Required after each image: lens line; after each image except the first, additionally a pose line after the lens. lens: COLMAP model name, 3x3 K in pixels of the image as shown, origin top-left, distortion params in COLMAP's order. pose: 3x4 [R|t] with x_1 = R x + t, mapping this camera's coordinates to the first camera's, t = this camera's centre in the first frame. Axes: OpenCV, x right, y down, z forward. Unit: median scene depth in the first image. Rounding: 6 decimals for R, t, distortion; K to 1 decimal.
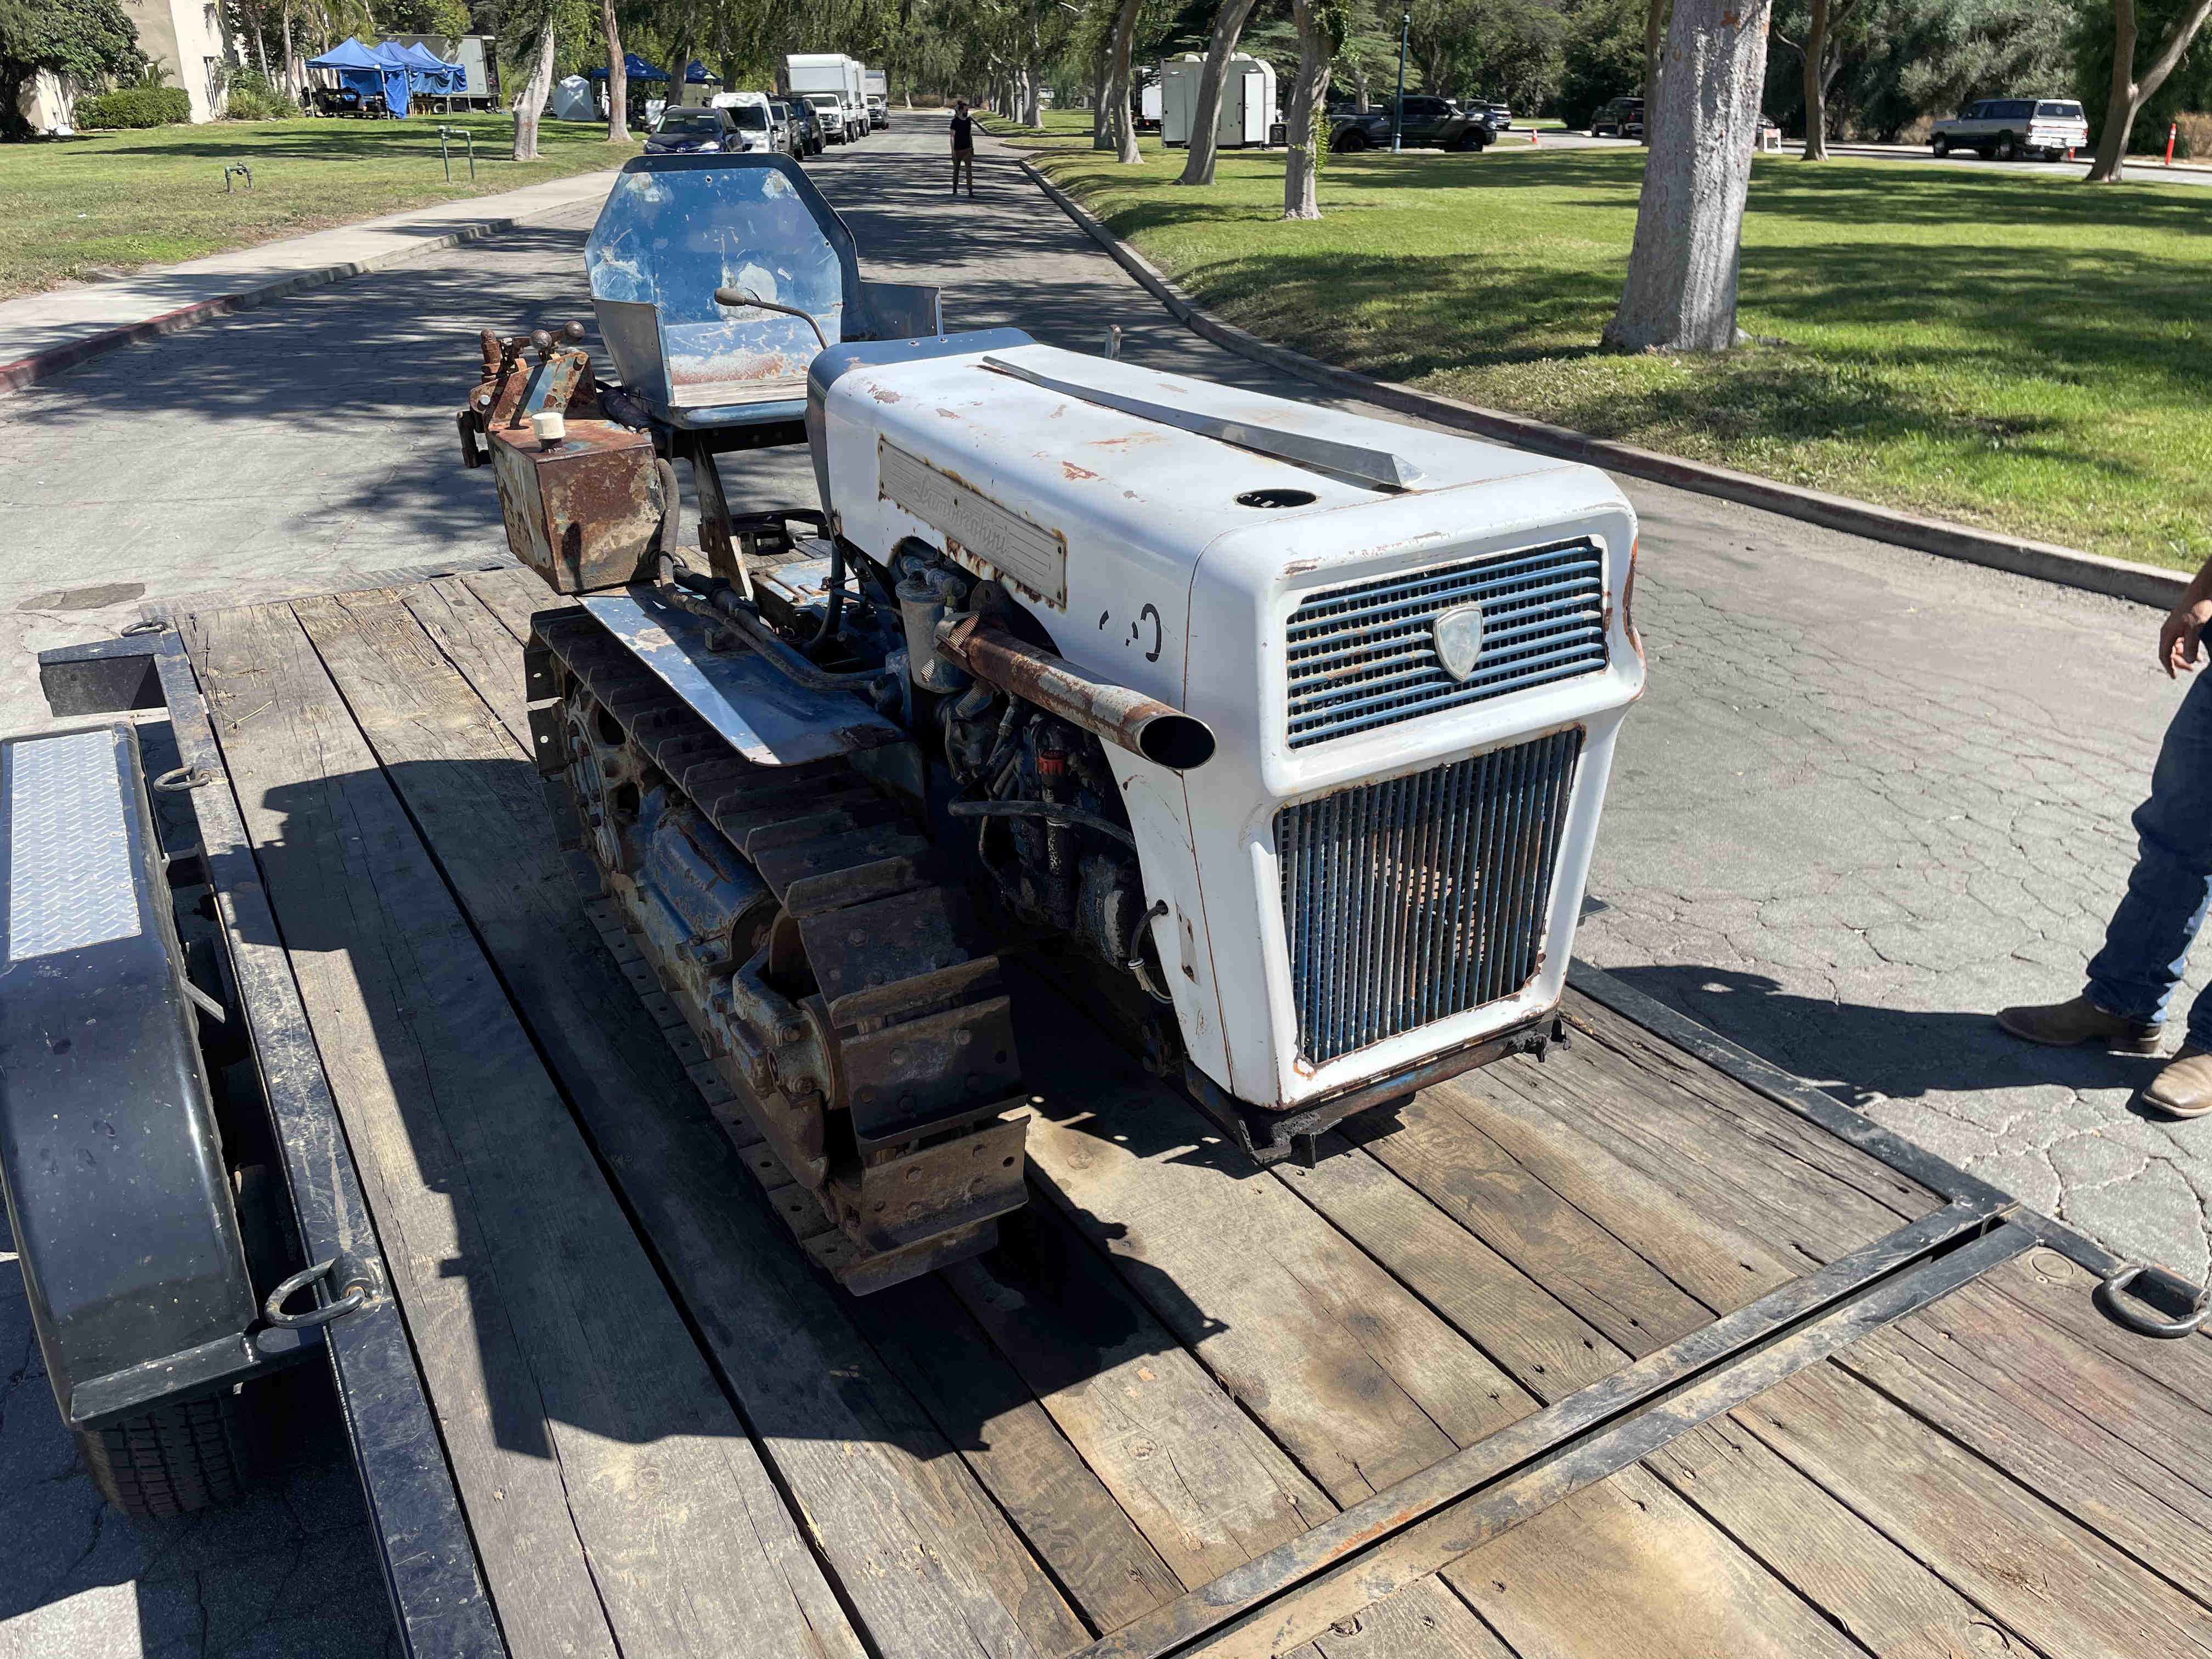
lens RADIAL K [[1661.4, 0, 1103.2], [0, 1661.4, 823.6], [0, 0, 1]] dist [0.092502, -0.120707]
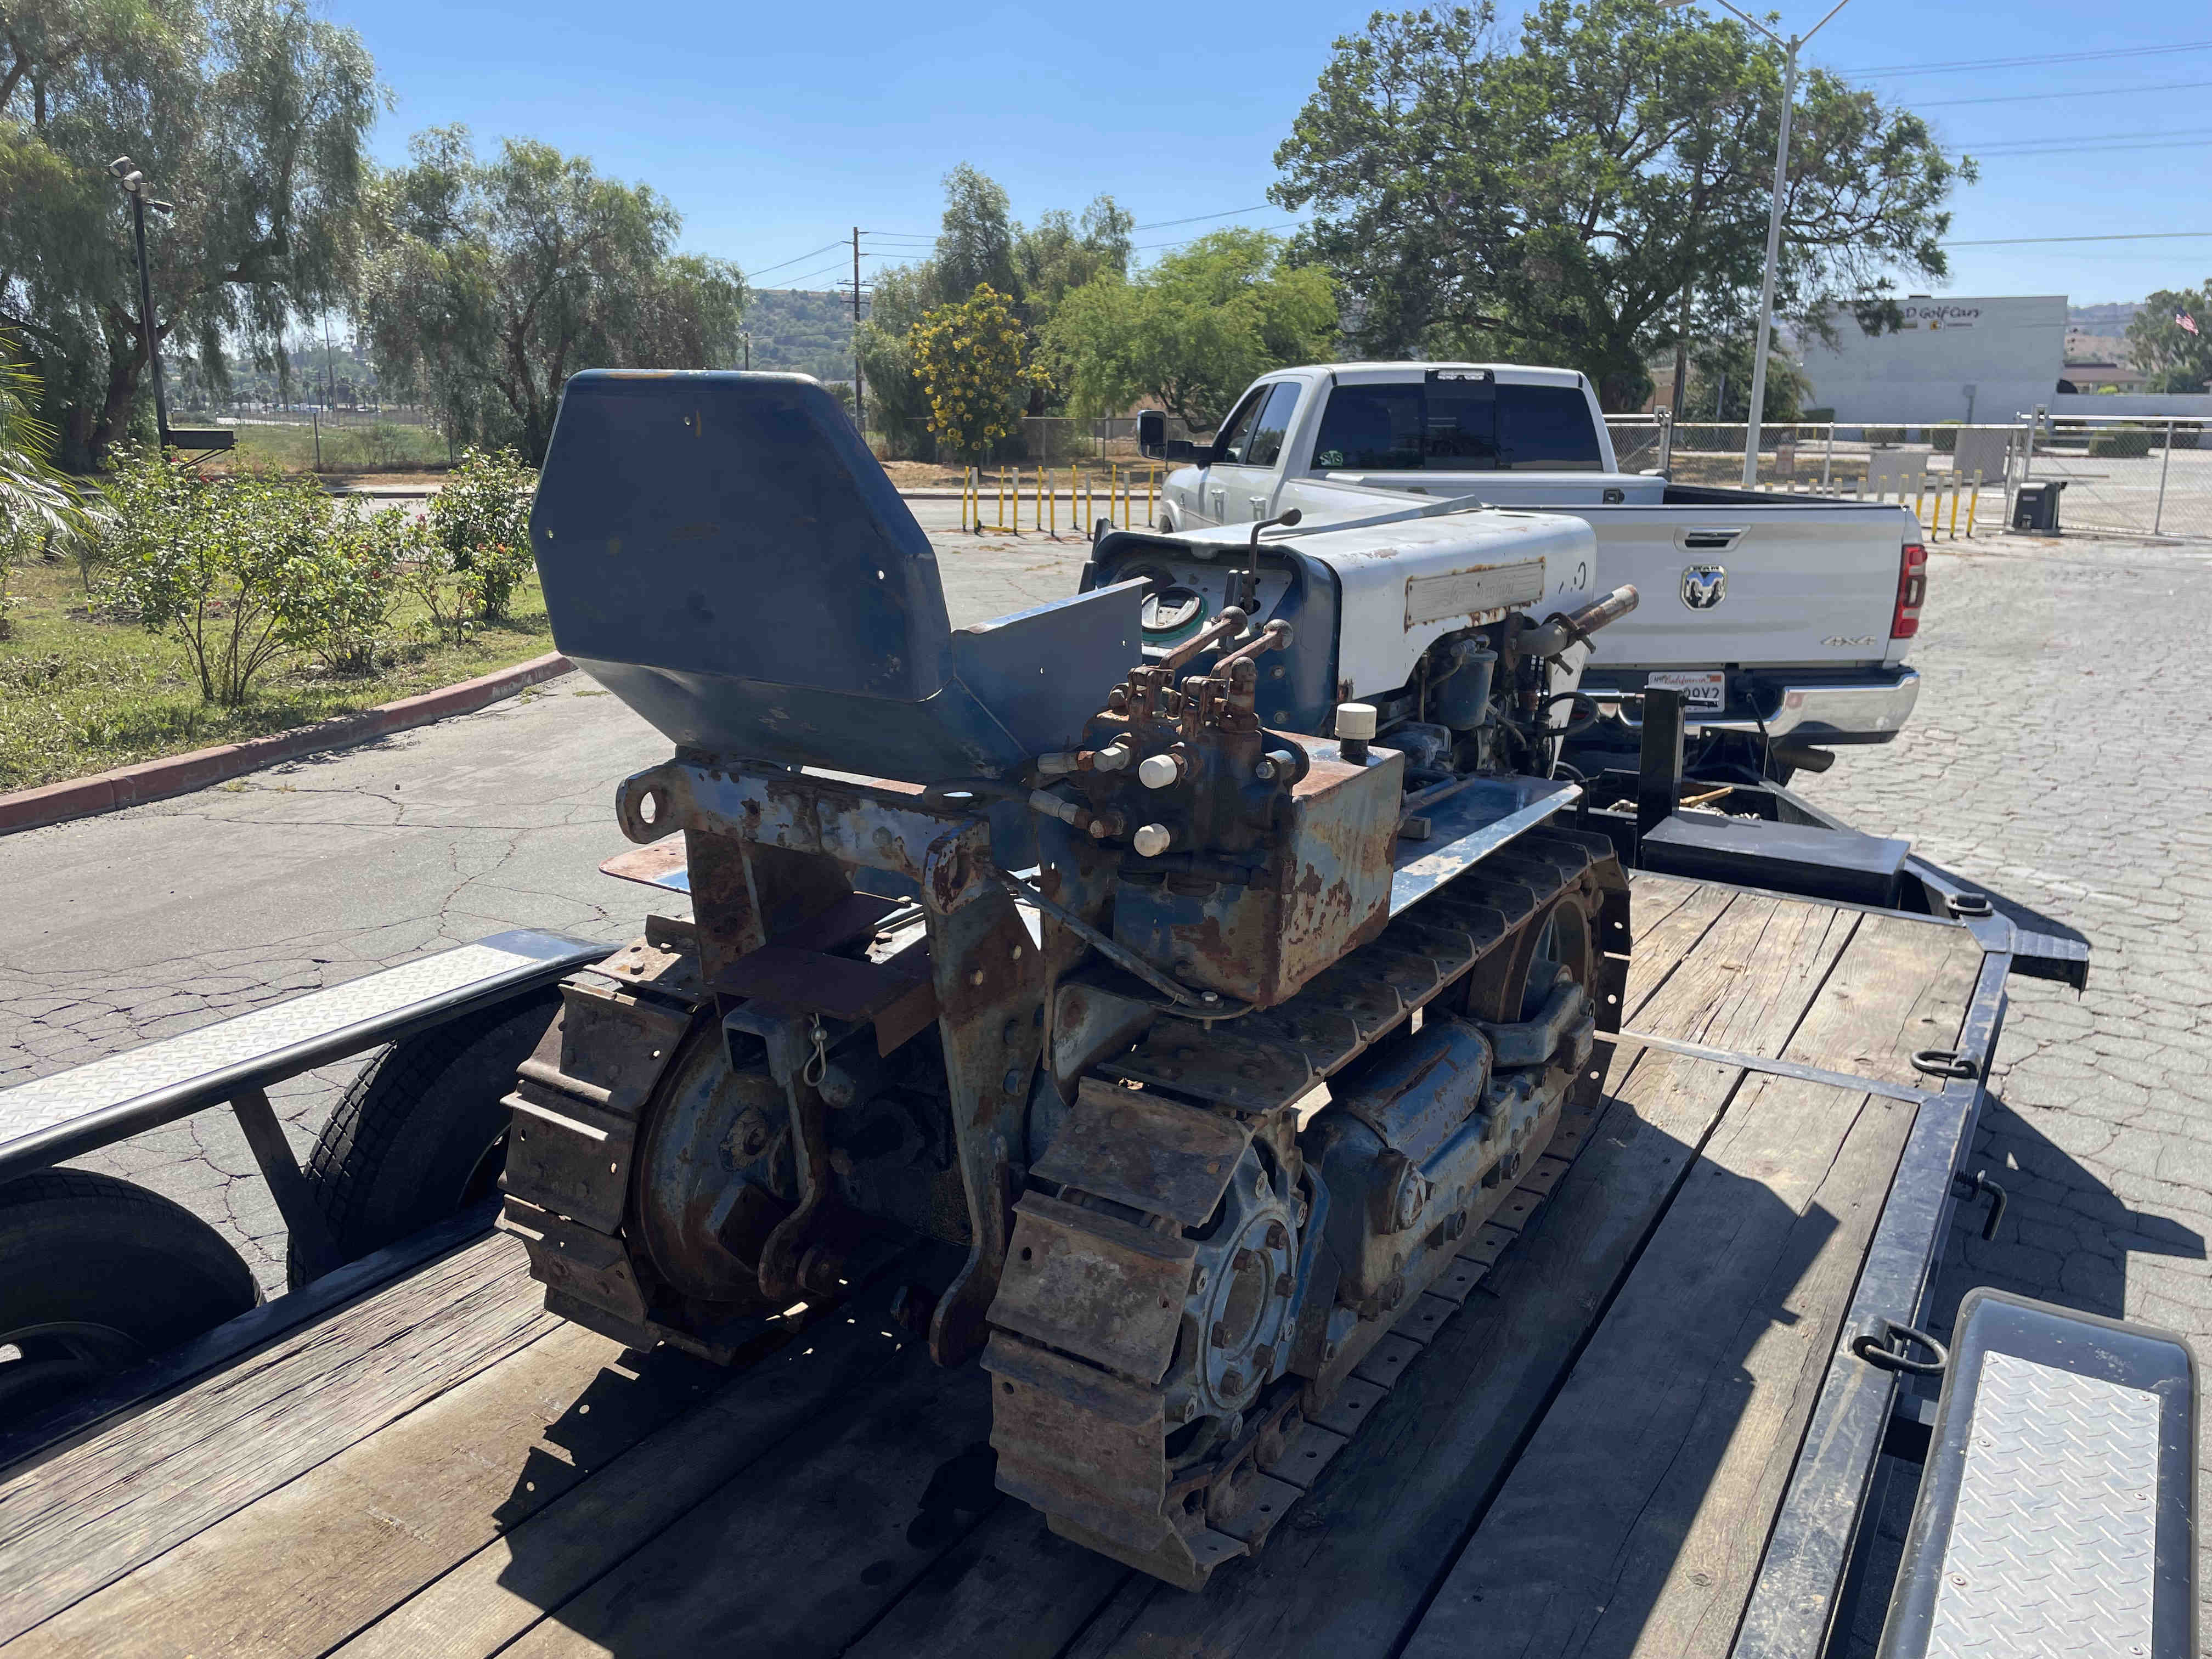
lens RADIAL K [[1675.2, 0, 1119.1], [0, 1675.2, 830.4], [0, 0, 1]] dist [0.083053, -0.100520]
pose [[-0.476247, -0.214986, 0.852625, -1.106998], [0.349032, 0.843771, 0.407711, -0.641711], [-0.807072, 0.491764, -0.326806, 1.629747]]
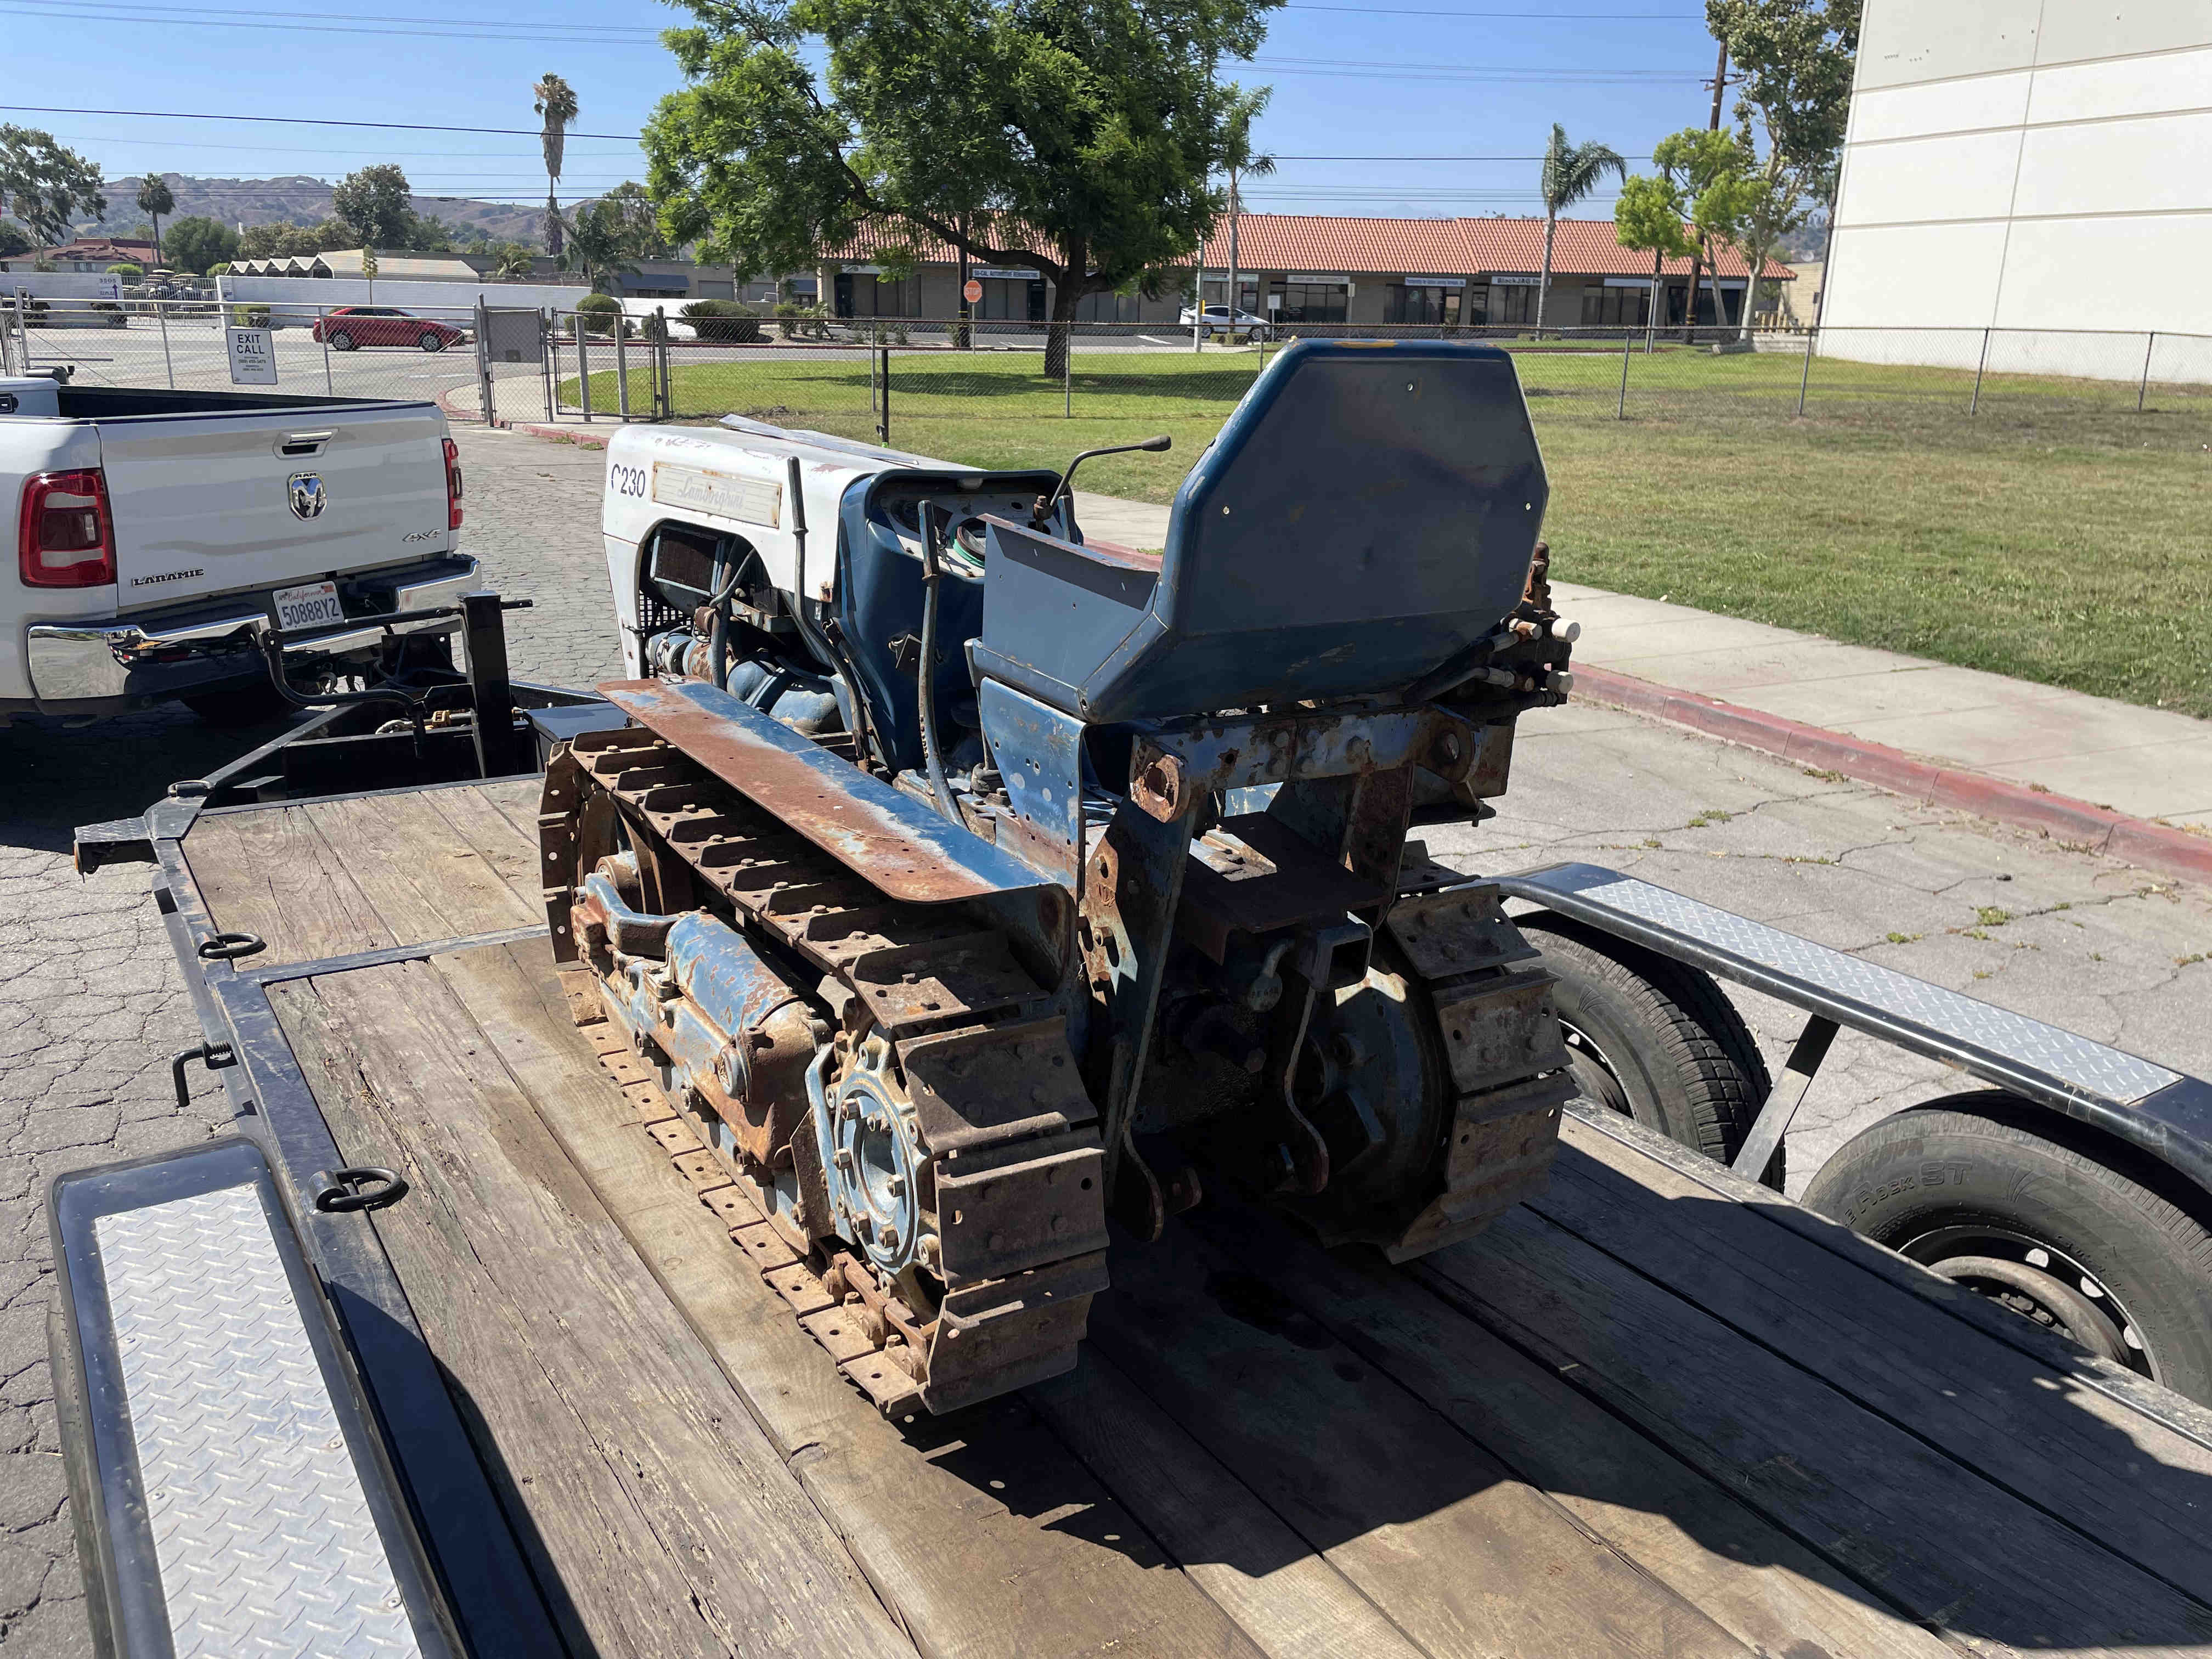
lens RADIAL K [[1661.4, 0, 1103.2], [0, 1661.4, 823.6], [0, 0, 1]] dist [0.092502, -0.120707]
pose [[-0.998881, -0.004533, -0.047067, -0.165732], [-0.034121, 0.758215, 0.651111, -0.916820], [0.032735, 0.651989, -0.757522, 2.191055]]
